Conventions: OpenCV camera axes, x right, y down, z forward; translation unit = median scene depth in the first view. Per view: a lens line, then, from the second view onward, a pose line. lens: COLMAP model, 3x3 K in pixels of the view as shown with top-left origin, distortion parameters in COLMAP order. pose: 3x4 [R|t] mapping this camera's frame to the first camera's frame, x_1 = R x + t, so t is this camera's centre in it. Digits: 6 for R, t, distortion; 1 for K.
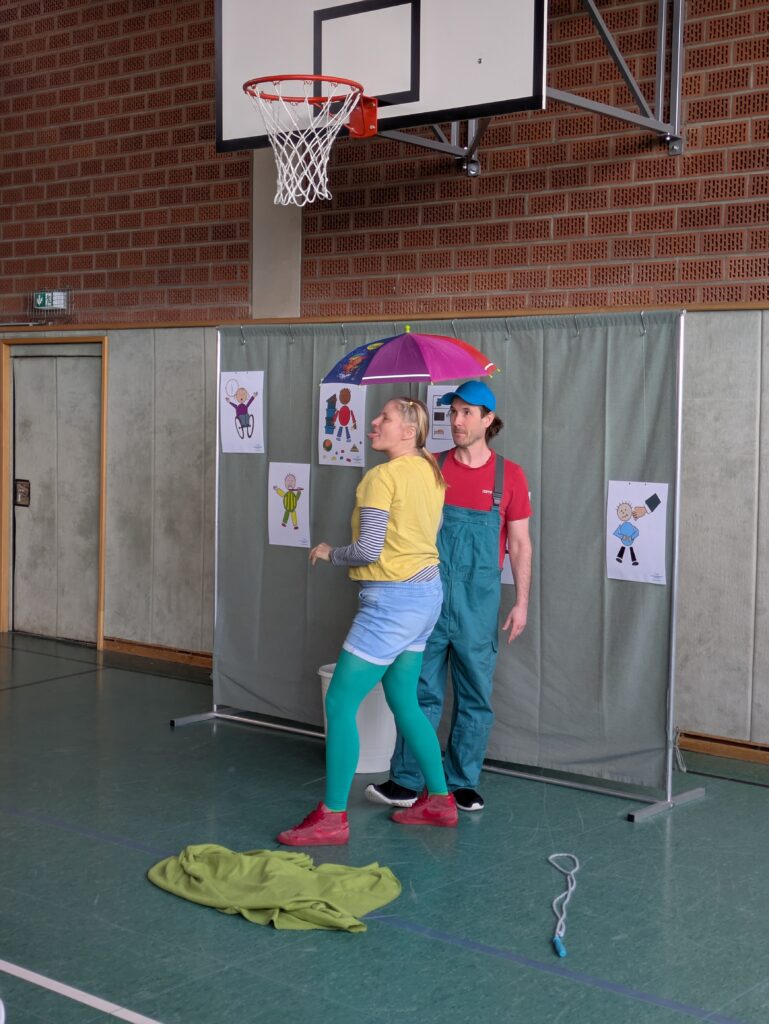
lens RADIAL K [[1456.6, 0, 368.5], [0, 1456.6, 498.6], [0, 0, 1]] dist [0.032853, 0.000000]
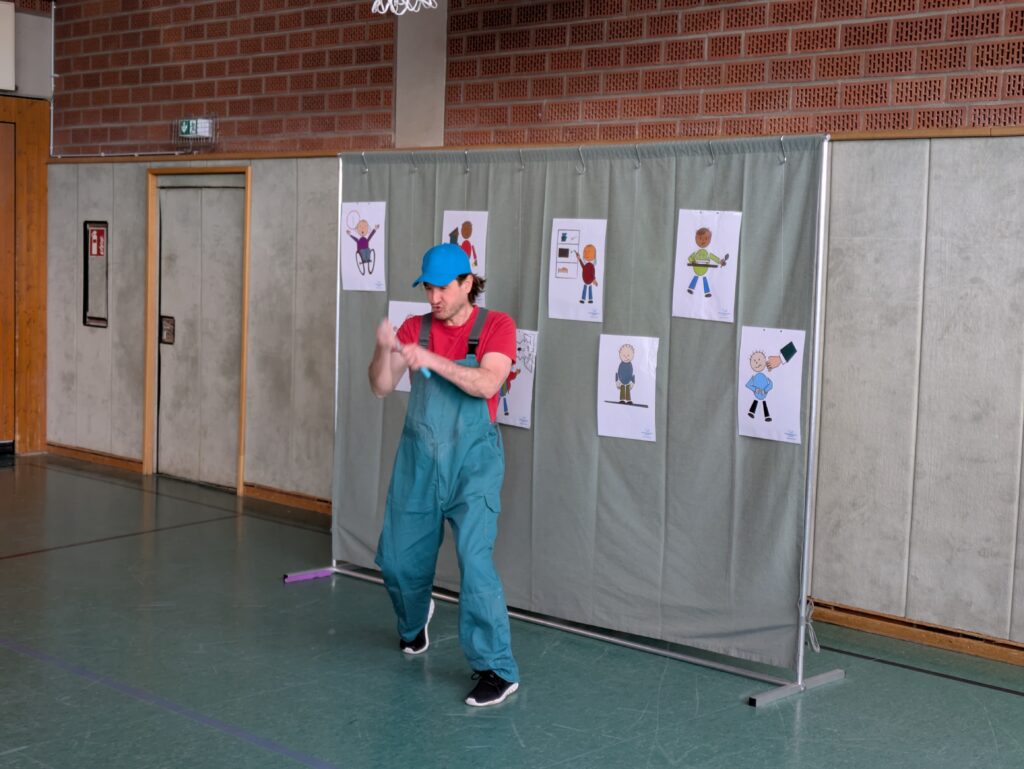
lens RADIAL K [[1456.6, 0, 503.0], [0, 1456.6, 390.4], [0, 0, 1]] dist [0.032853, 0.000000]
pose [[0.997681, 0.020451, -0.064913, 0.067410], [-0.018354, 0.999295, 0.032737, 0.000354], [0.065537, -0.031470, 0.997354, 0.082874]]
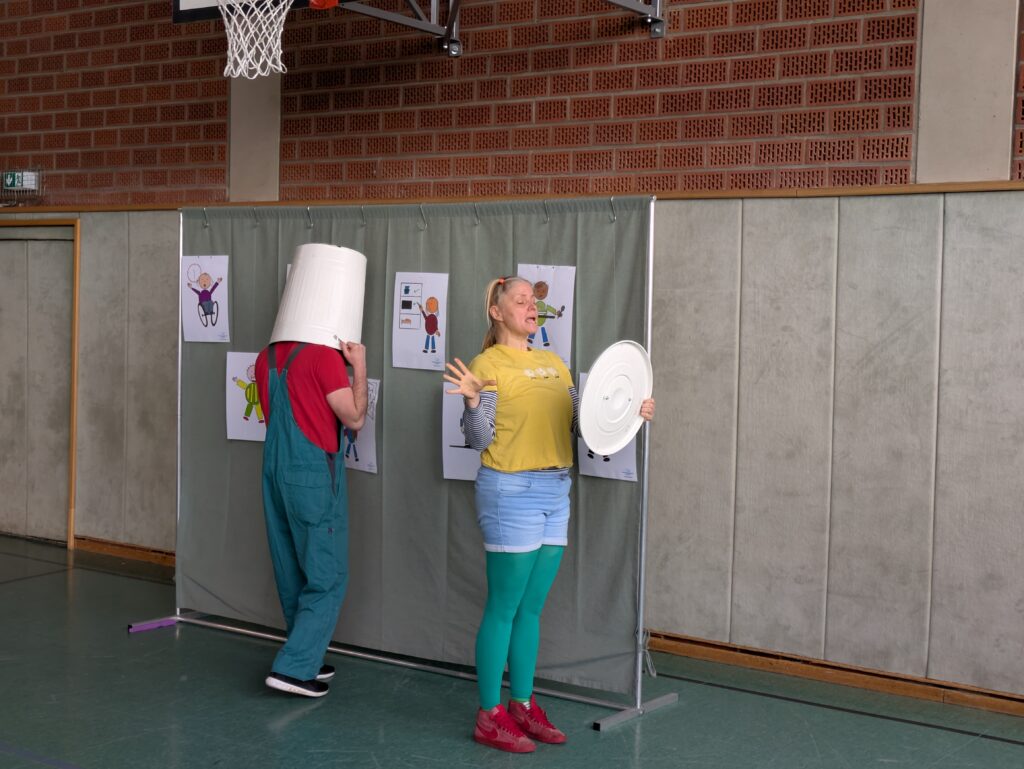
lens RADIAL K [[1456.6, 0, 506.3], [0, 1456.6, 386.8], [0, 0, 1]] dist [0.032853, 0.000000]
pose [[0.997515, 0.005290, 0.070254, 0.043762], [-0.005027, 0.999980, -0.003920, 0.000520], [-0.070273, 0.003557, 0.997521, 0.042725]]
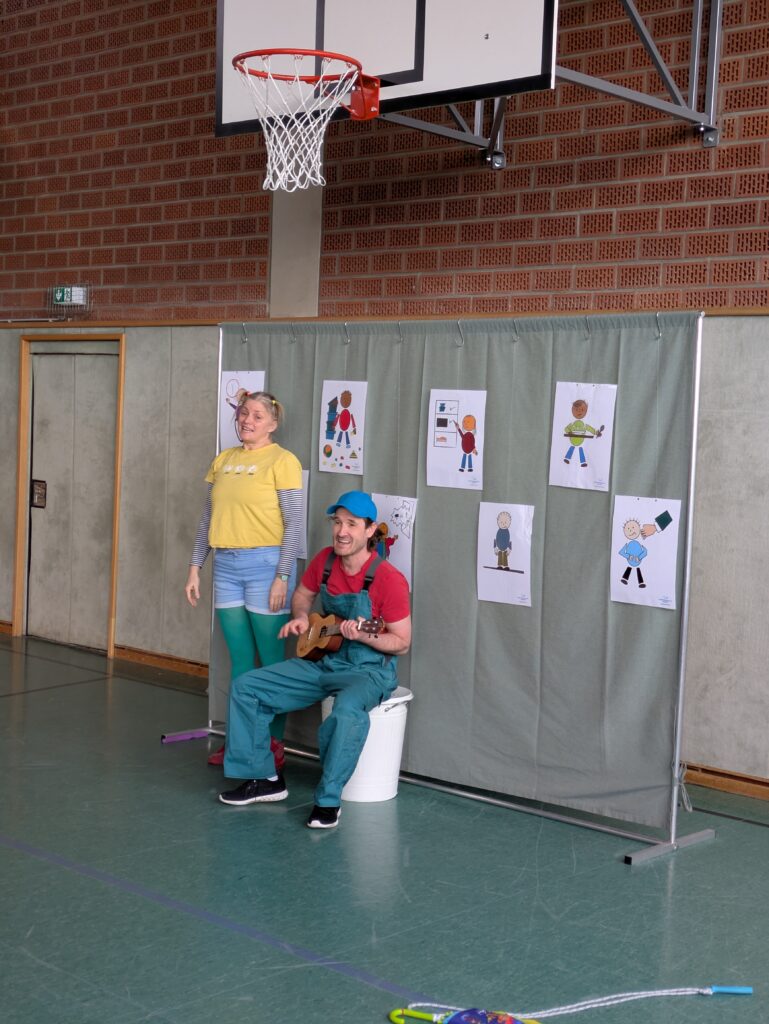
lens RADIAL K [[1456.6, 0, 372.4], [0, 1456.6, 529.3], [0, 0, 1]] dist [0.032853, 0.000000]
pose [[0.998465, 0.026533, -0.048607, 0.047740], [-0.025866, 0.999563, 0.014311, -0.000035], [0.048966, -0.013032, 0.998715, 0.058586]]
